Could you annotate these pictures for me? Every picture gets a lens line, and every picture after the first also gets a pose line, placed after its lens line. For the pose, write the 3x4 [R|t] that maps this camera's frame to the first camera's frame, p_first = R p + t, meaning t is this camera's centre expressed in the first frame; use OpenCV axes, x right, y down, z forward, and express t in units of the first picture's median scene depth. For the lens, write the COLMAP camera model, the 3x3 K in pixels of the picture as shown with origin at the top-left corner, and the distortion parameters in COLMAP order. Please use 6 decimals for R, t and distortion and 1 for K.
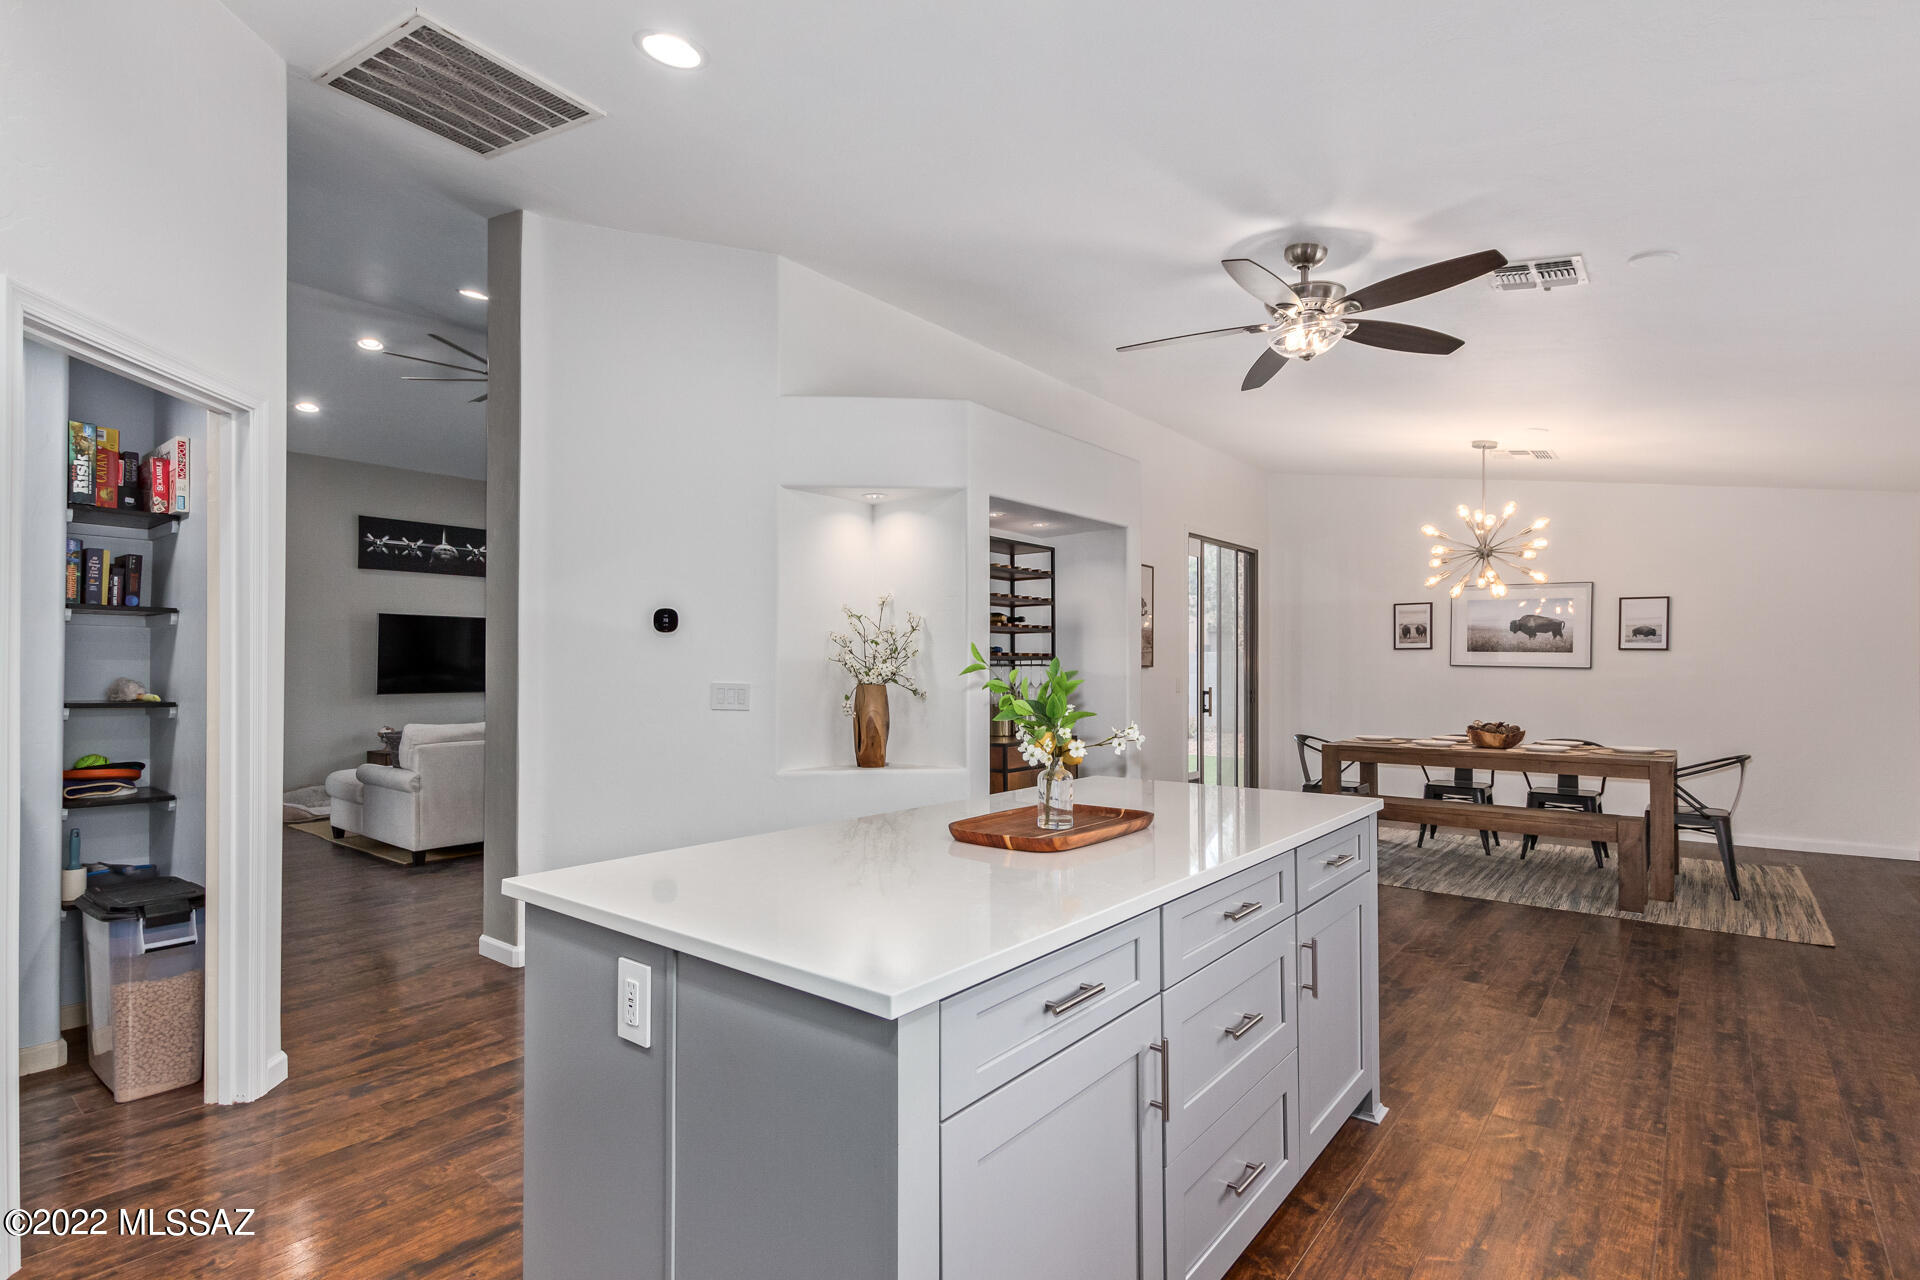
lens RADIAL K [[946.0, 0, 954.2], [0, 946.0, 649.8], [0, 0, 1]] dist [0.012514, -0.000134]
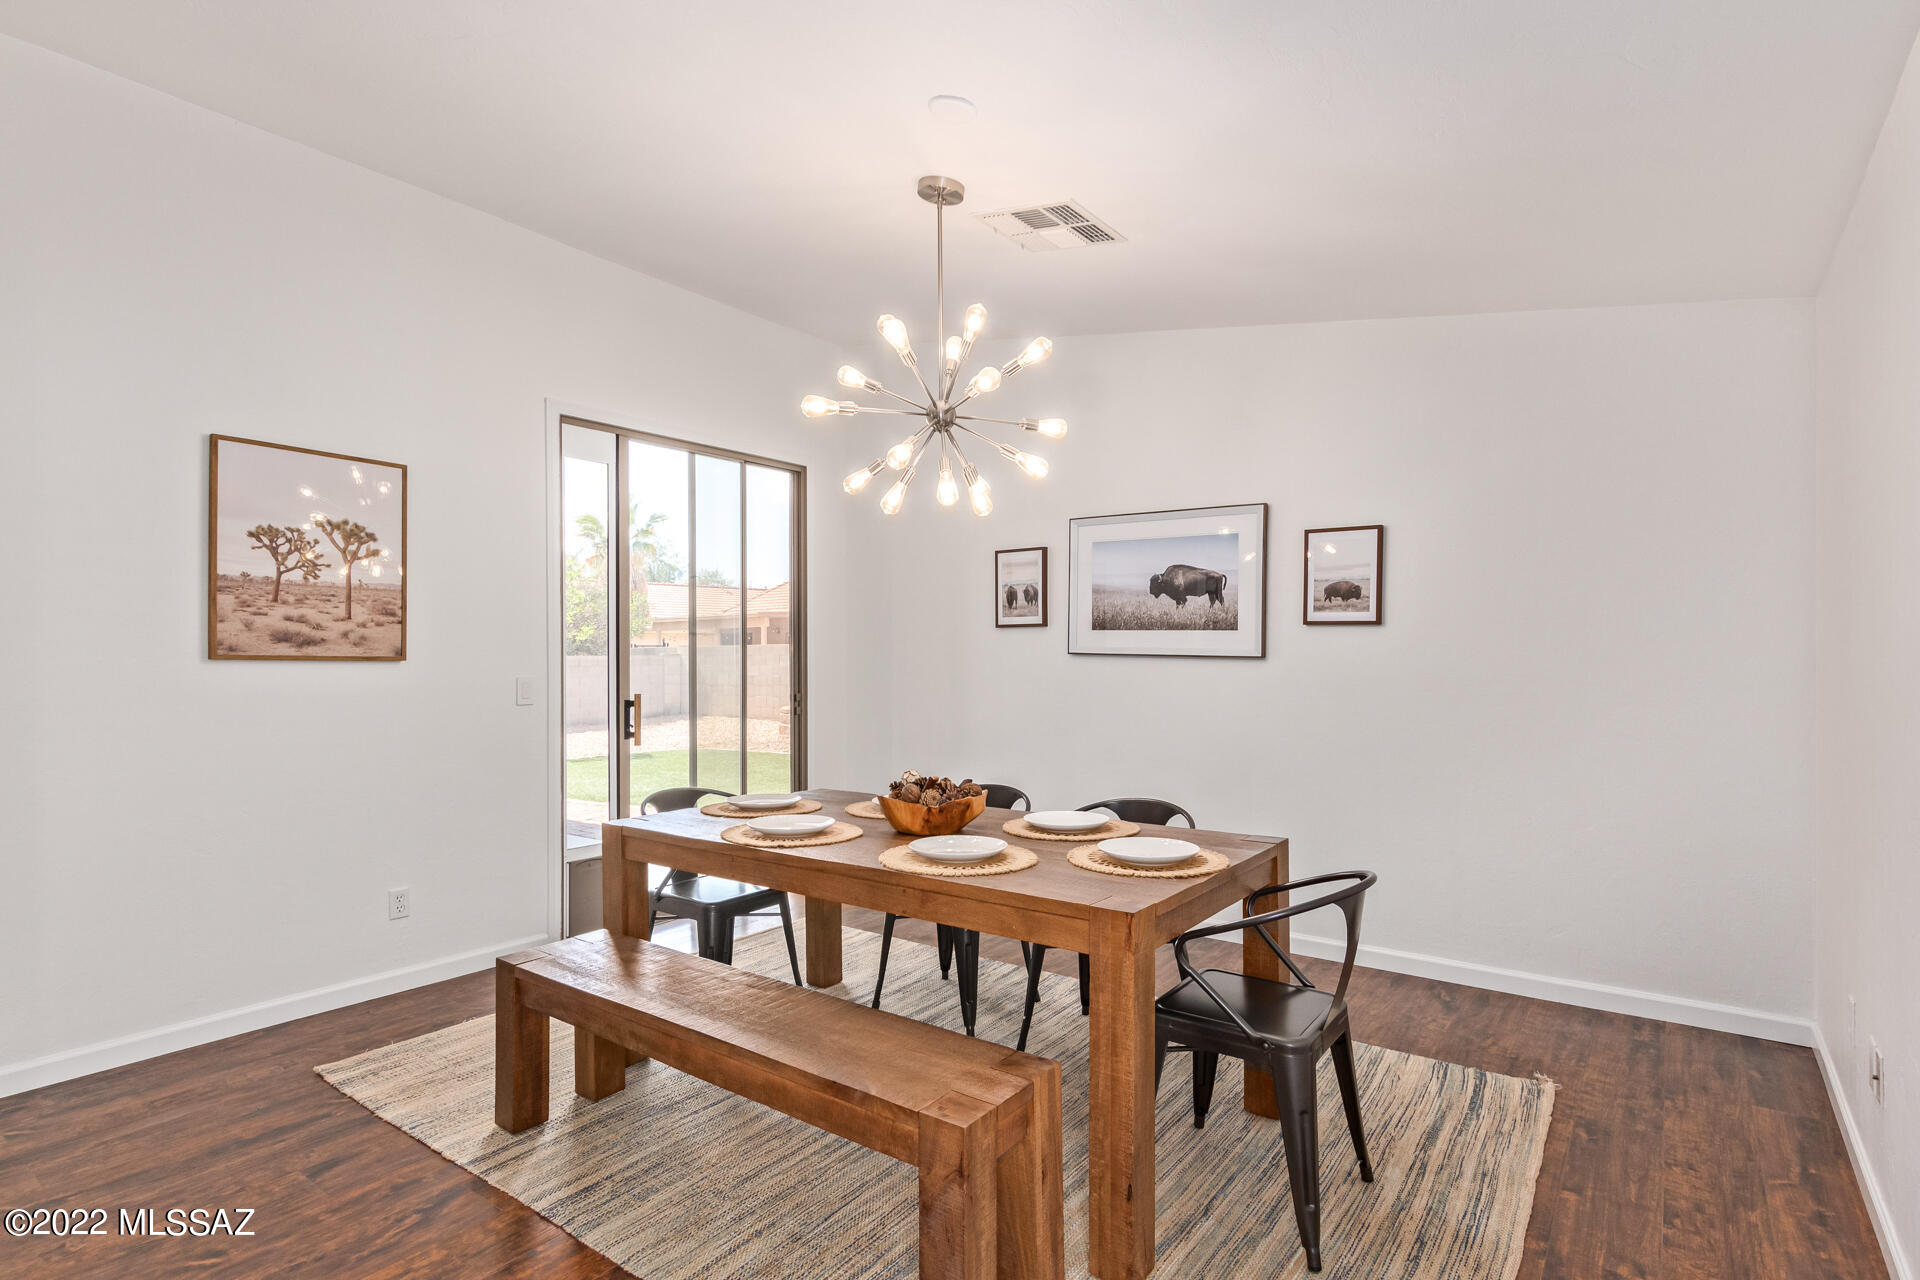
lens RADIAL K [[946.0, 0, 965.8], [0, 946.0, 657.2], [0, 0, 1]] dist [0.012514, -0.000134]
pose [[0.999016, -0.004931, 0.044077, 0.449551], [0.003966, 0.999751, 0.021941, 0.005859], [-0.044174, -0.021744, 0.998787, 0.429189]]
